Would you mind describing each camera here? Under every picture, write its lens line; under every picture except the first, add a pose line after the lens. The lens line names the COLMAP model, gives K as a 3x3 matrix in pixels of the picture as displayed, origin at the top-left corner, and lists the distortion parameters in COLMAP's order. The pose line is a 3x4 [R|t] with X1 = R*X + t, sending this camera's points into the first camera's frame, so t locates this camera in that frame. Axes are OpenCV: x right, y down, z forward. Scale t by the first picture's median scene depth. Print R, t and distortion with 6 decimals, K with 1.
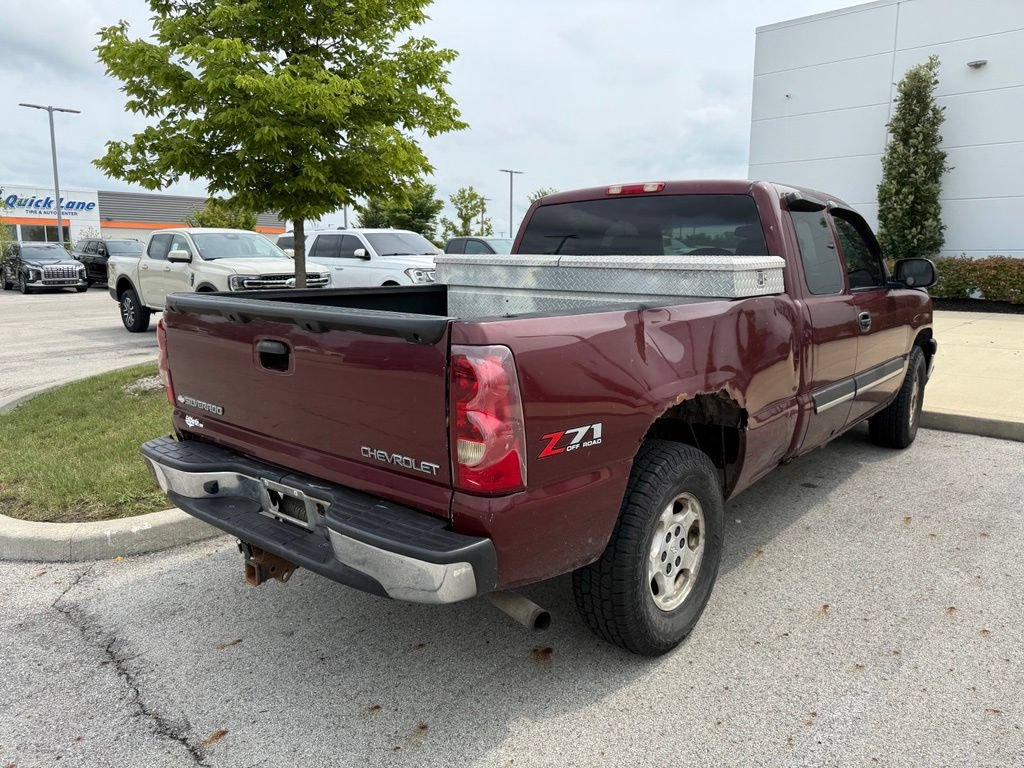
lens RADIAL K [[727.4, 0, 502.6], [0, 727.4, 380.8], [0, 0, 1]] dist [0.042812, -0.059454]
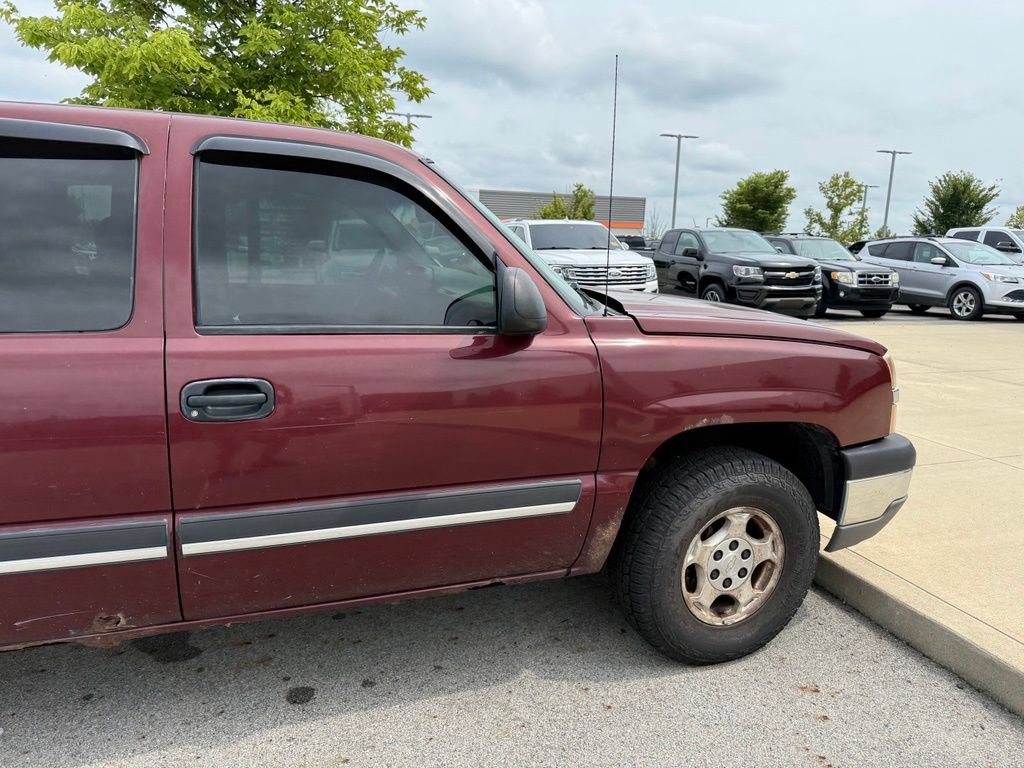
lens RADIAL K [[727.4, 0, 506.2], [0, 727.4, 385.9], [0, 0, 1]] dist [0.042812, -0.059454]
pose [[0.860526, 0.113730, -0.496548, 0.921978], [-0.106329, 0.993390, 0.043257, -0.135671], [0.498186, 0.015573, 0.866931, 0.730429]]
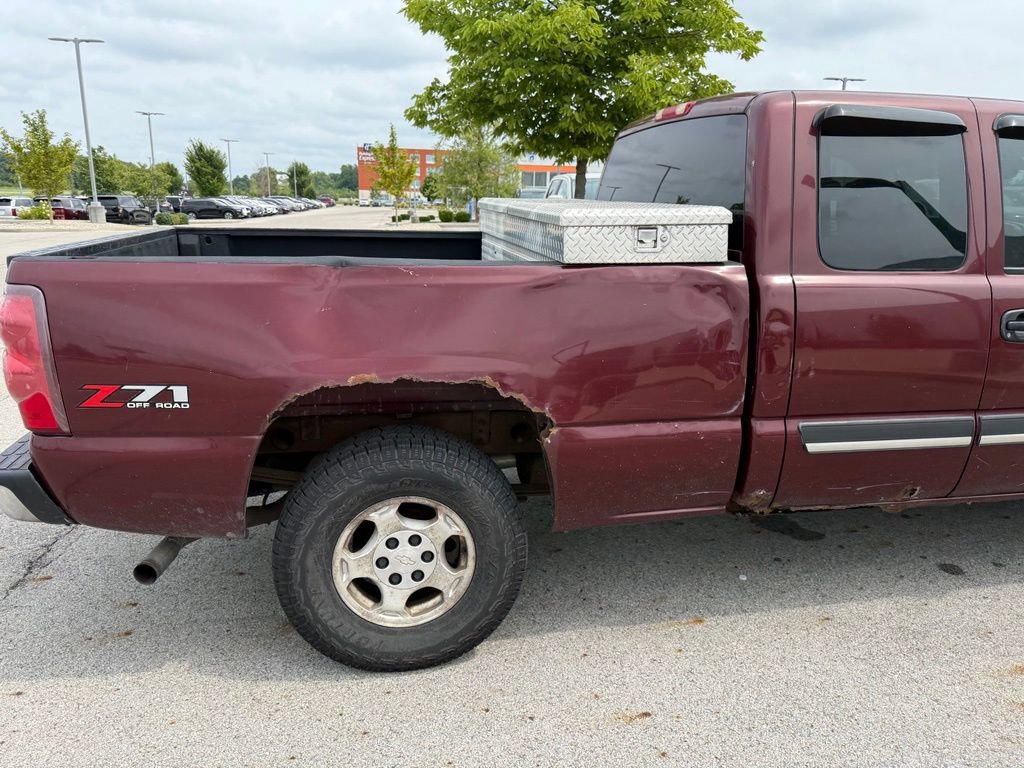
lens RADIAL K [[727.4, 0, 500.9], [0, 727.4, 384.9], [0, 0, 1]] dist [0.042812, -0.059454]
pose [[0.779183, 0.168291, -0.603781, 0.557713], [-0.119872, 0.985511, 0.119994, -0.056693], [0.615227, -0.021121, 0.788067, 0.290731]]
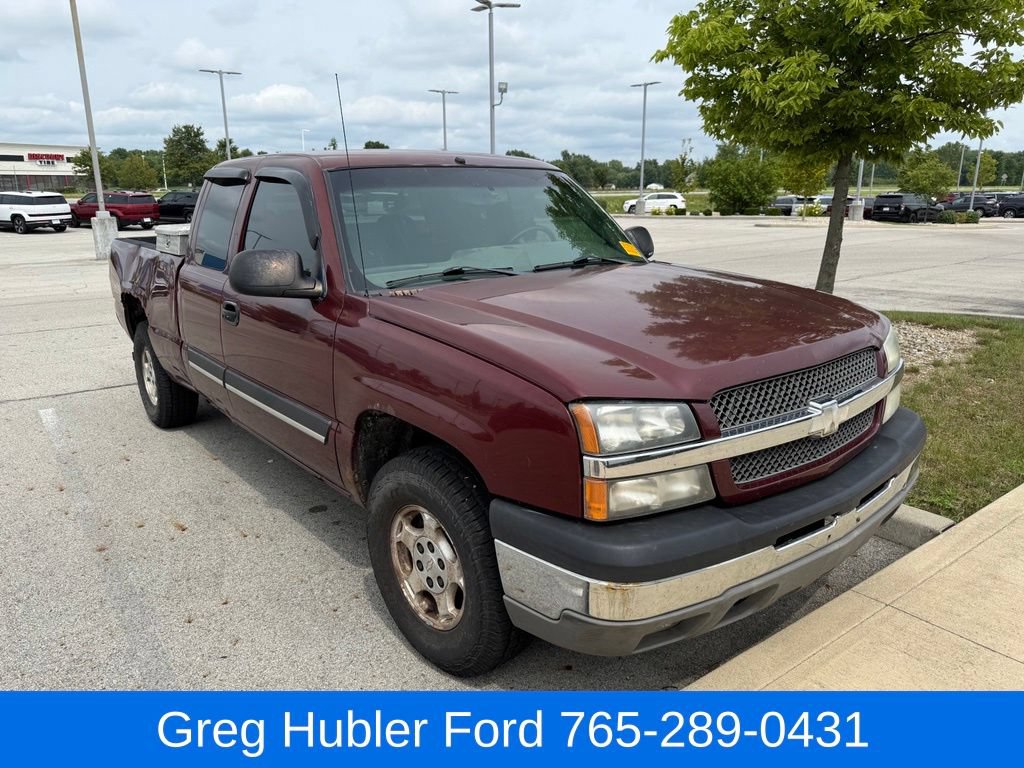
lens RADIAL K [[727.4, 0, 512.0], [0, 727.4, 378.3], [0, 0, 1]] dist [0.042812, -0.059454]
pose [[-0.179543, 0.248715, -0.951790, 1.348647], [-0.155771, 0.948119, 0.277140, -0.315807], [0.971339, 0.198020, -0.131485, 1.536824]]
